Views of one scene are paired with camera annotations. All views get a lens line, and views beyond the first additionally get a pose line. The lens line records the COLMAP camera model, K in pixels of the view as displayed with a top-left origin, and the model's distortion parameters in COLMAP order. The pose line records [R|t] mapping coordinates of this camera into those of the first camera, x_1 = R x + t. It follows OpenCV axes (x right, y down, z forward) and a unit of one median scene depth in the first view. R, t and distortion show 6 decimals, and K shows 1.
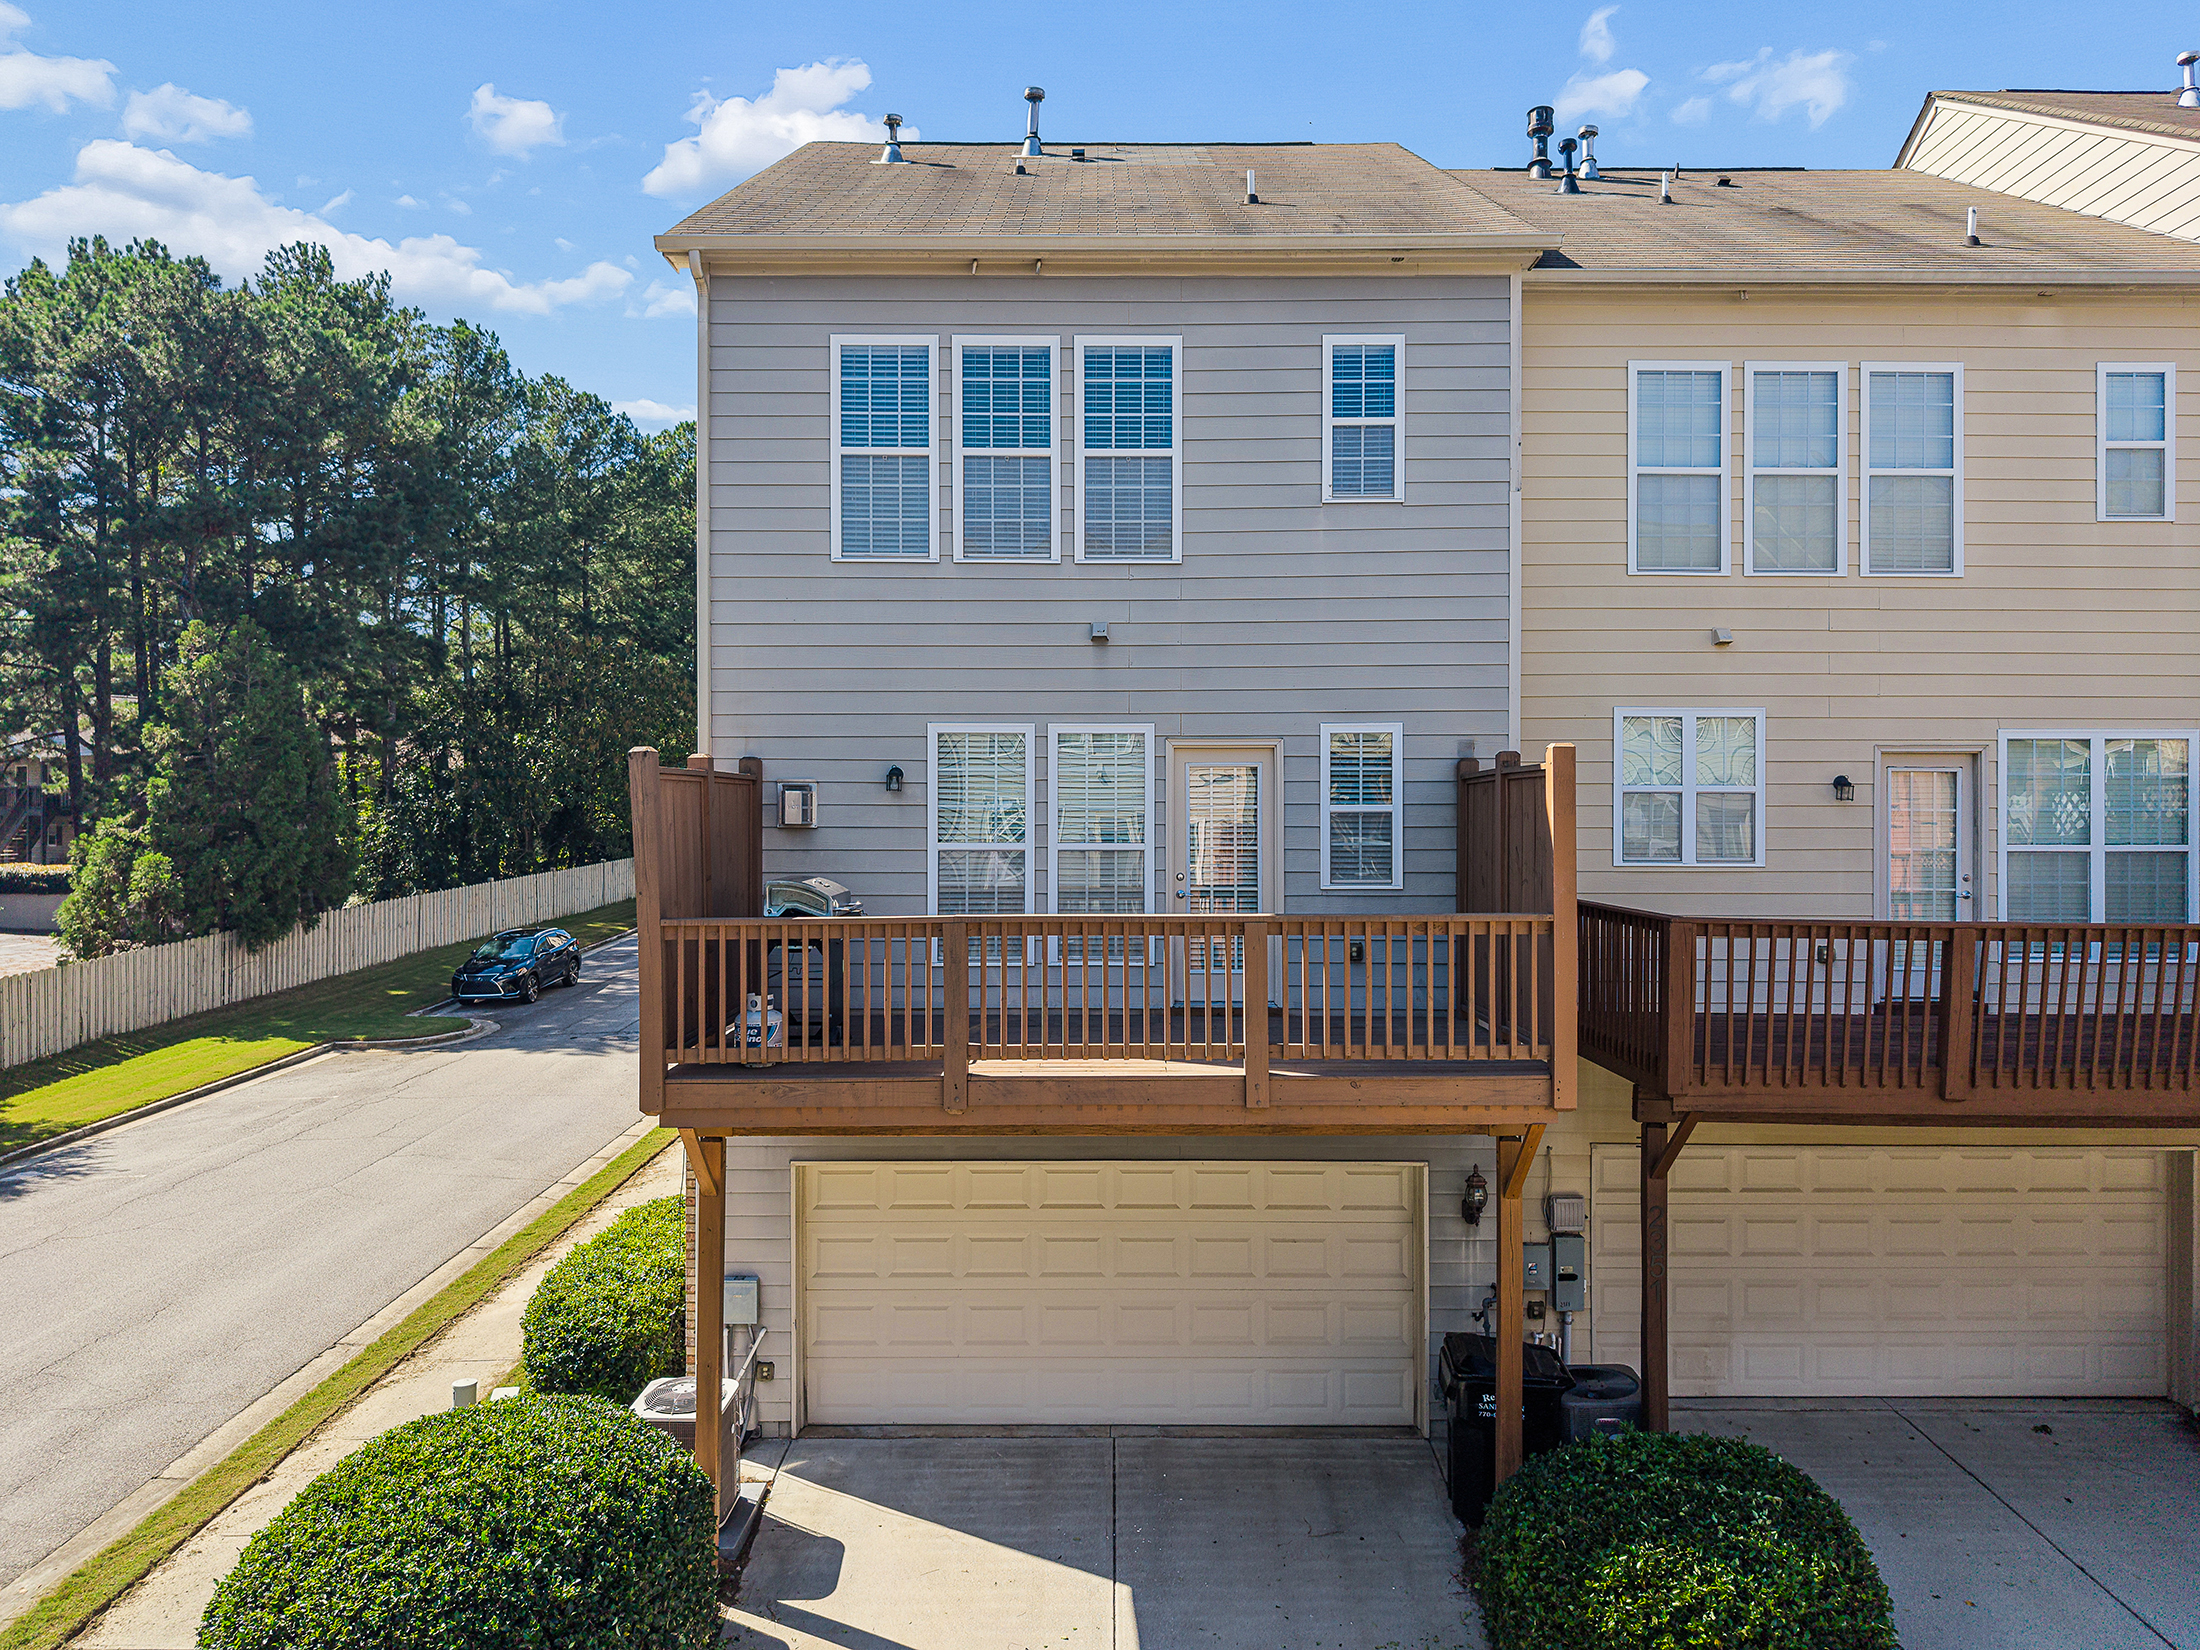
lens RADIAL K [[1487.4, 0, 1098.5], [0, 1487.4, 811.6], [0, 0, 1]] dist [0.005712, -0.014448]
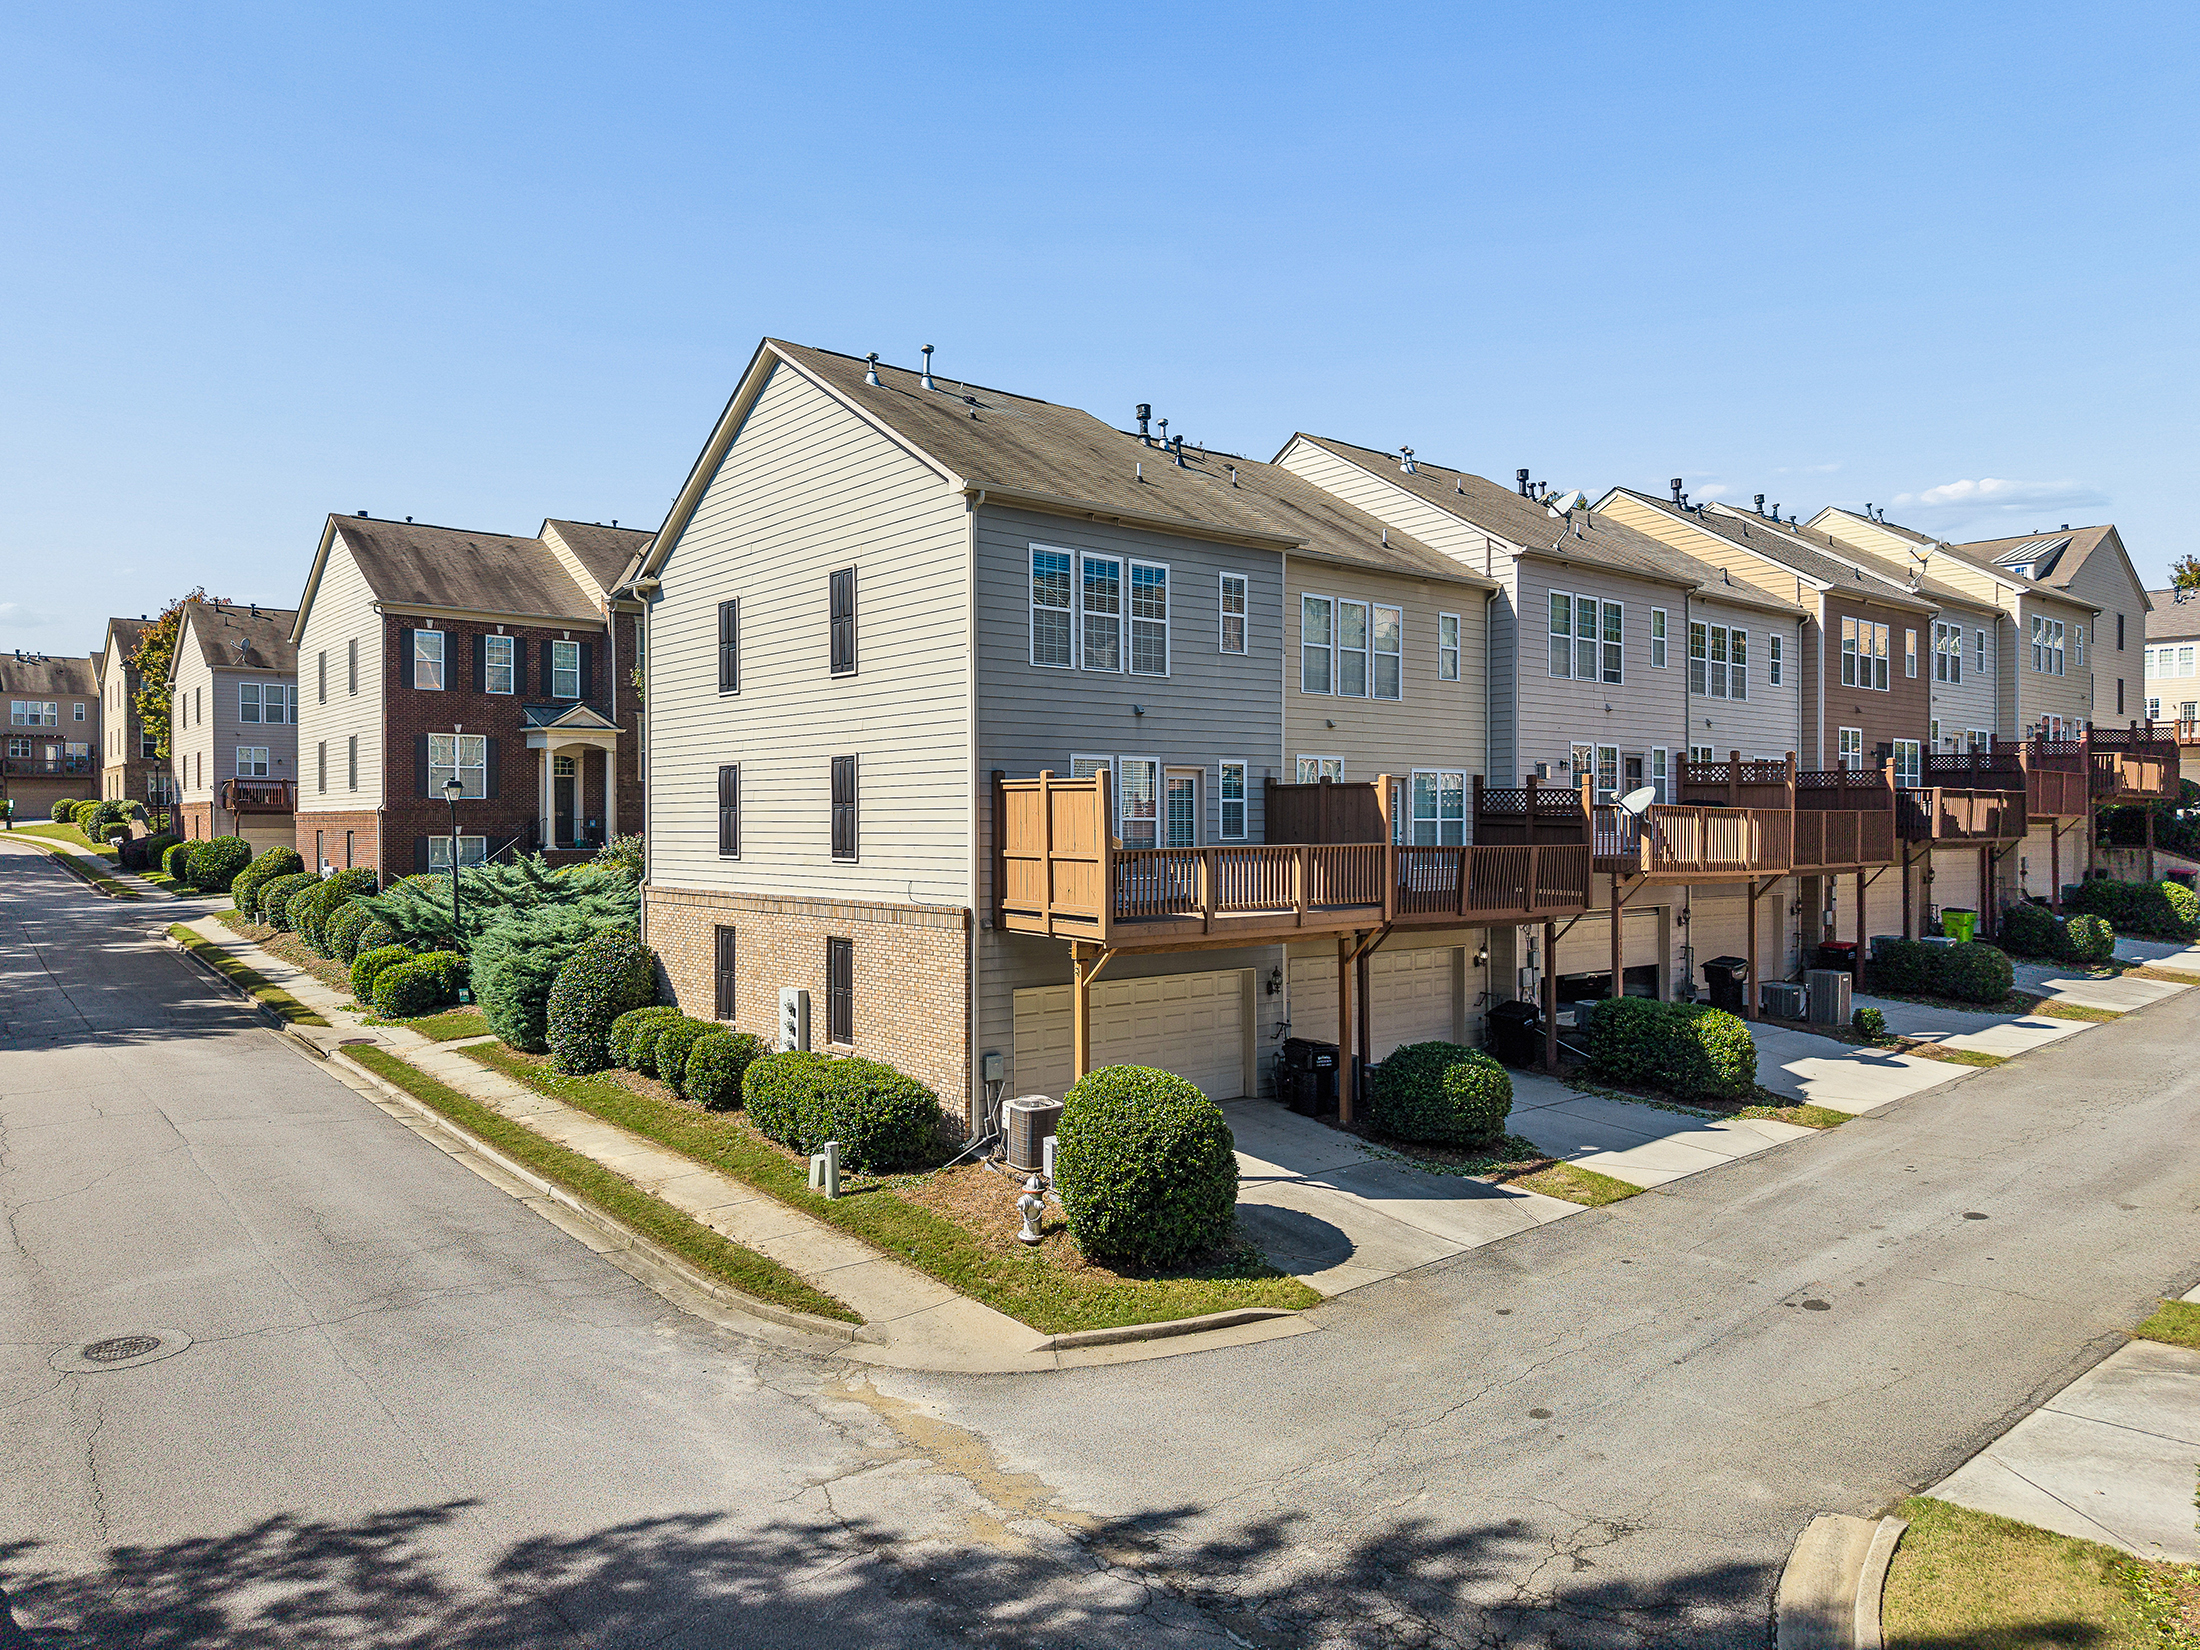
lens RADIAL K [[1487.4, 0, 1102.2], [0, 1487.4, 830.4], [0, 0, 1]] dist [0.005712, -0.014448]
pose [[0.765009, -0.006324, 0.643989, -1.302627], [-0.002870, 0.999908, 0.013230, 0.012569], [-0.644014, -0.011969, 0.764920, -0.475794]]
